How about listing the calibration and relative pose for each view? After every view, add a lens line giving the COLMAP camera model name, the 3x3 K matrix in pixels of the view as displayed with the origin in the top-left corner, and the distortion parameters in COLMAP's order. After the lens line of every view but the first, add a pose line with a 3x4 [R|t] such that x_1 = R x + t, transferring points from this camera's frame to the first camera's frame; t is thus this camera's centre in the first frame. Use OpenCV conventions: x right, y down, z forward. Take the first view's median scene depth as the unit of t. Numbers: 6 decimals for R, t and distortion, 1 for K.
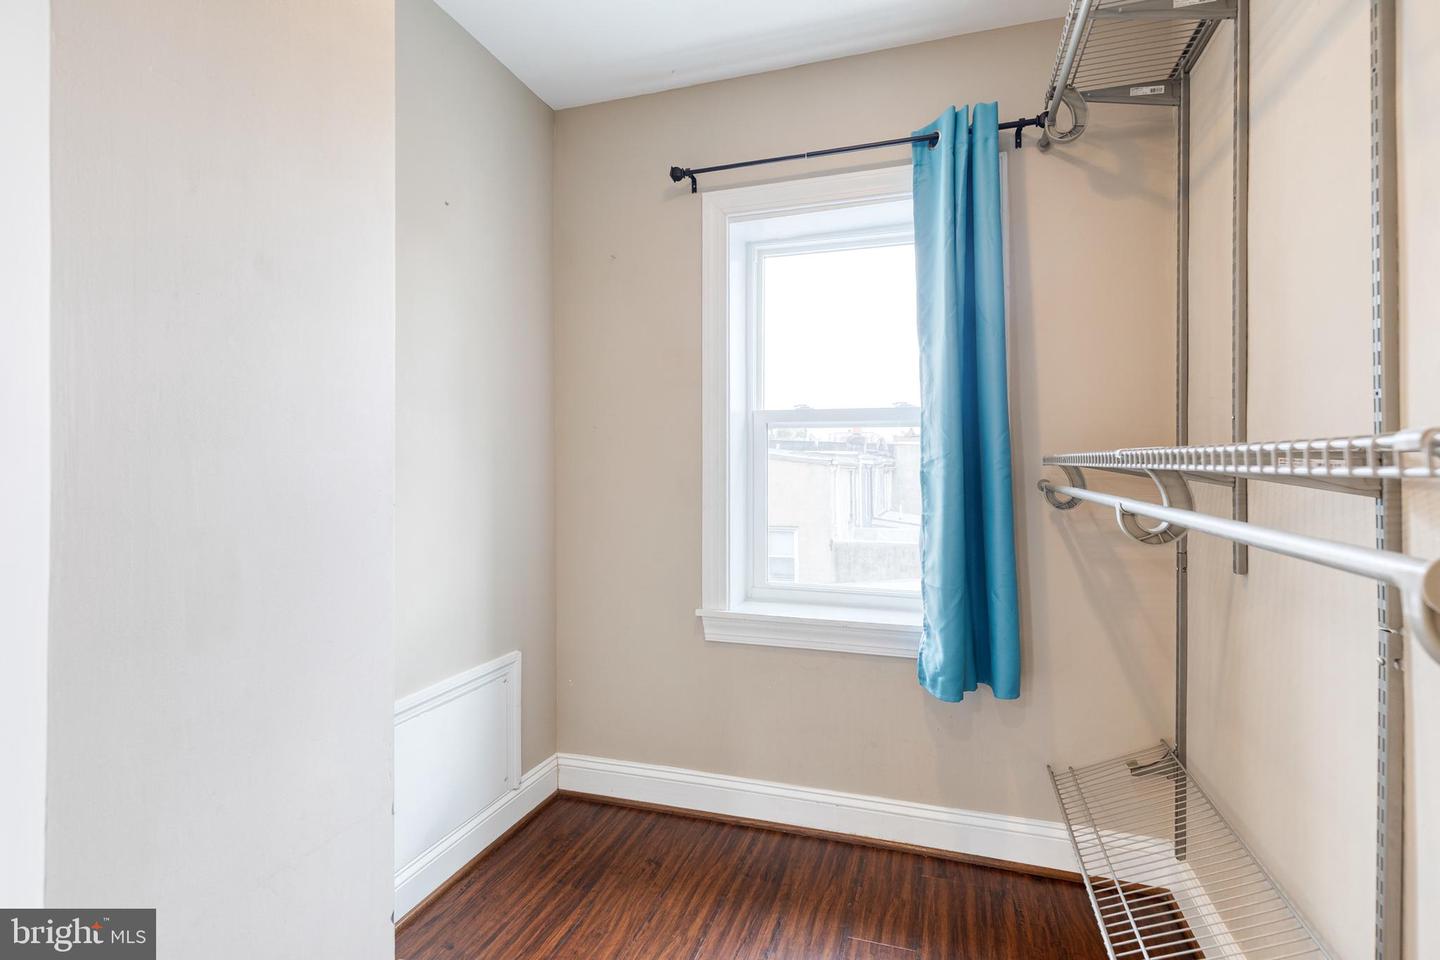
lens RADIAL K [[683.0, 0, 724.4], [0, 683.0, 453.8], [0, 0, 1]] dist [0.010834, 0.000325]
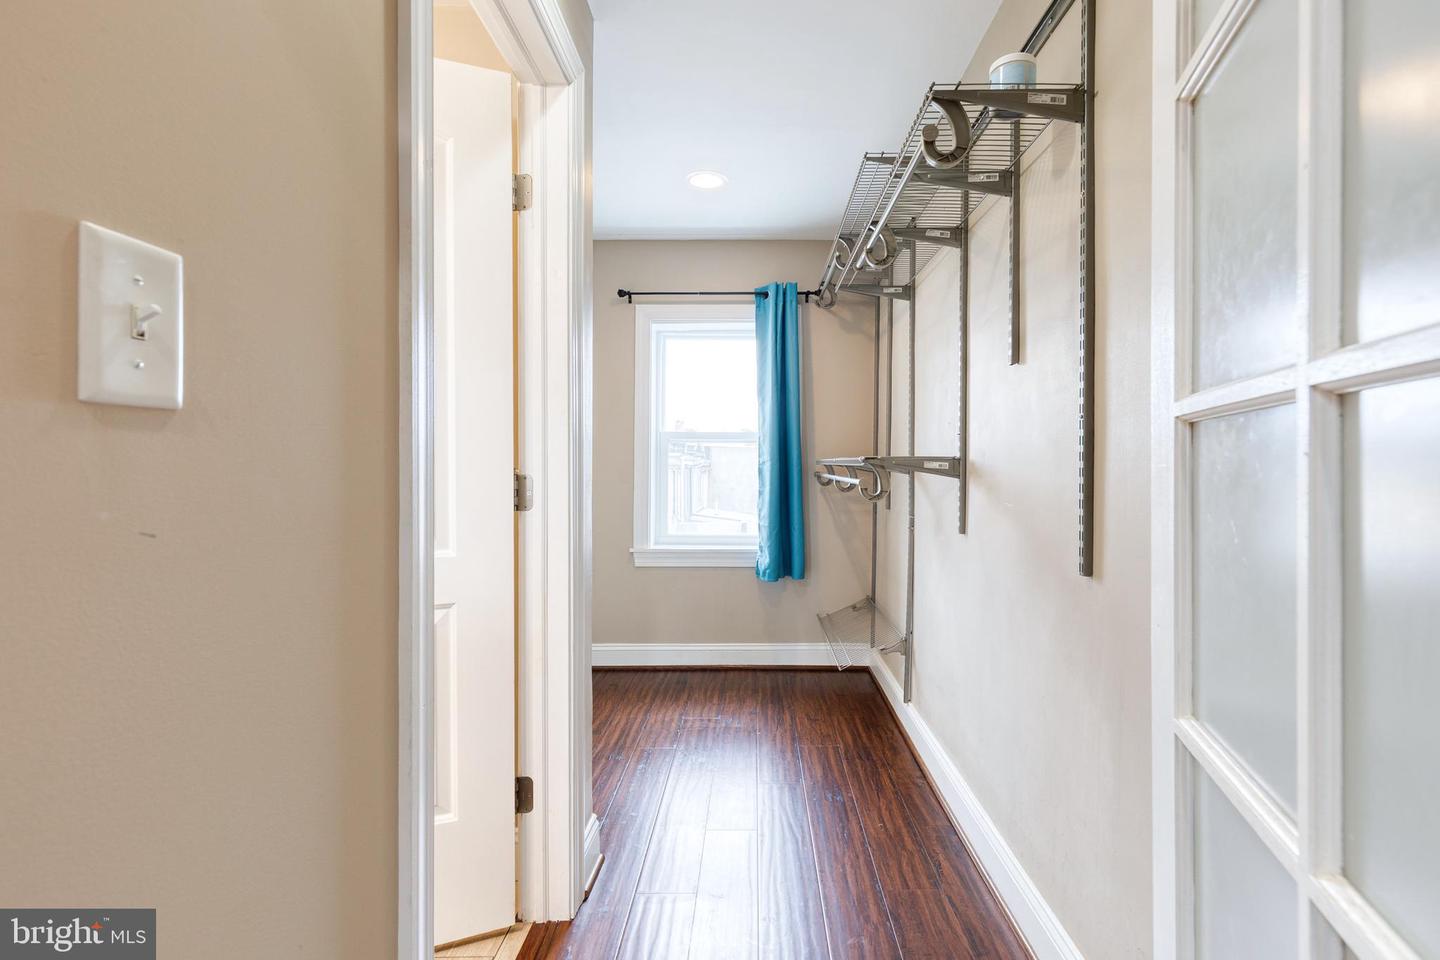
lens RADIAL K [[636.2, 0, 724.0], [0, 636.2, 464.8], [0, 0, 1]] dist [-0.000334, 0.000005]
pose [[0.965931, 0.004334, 0.258762, -0.276609], [-0.008355, 0.999861, 0.014440, -0.006995], [-0.258664, -0.016110, 0.965833, -0.722417]]
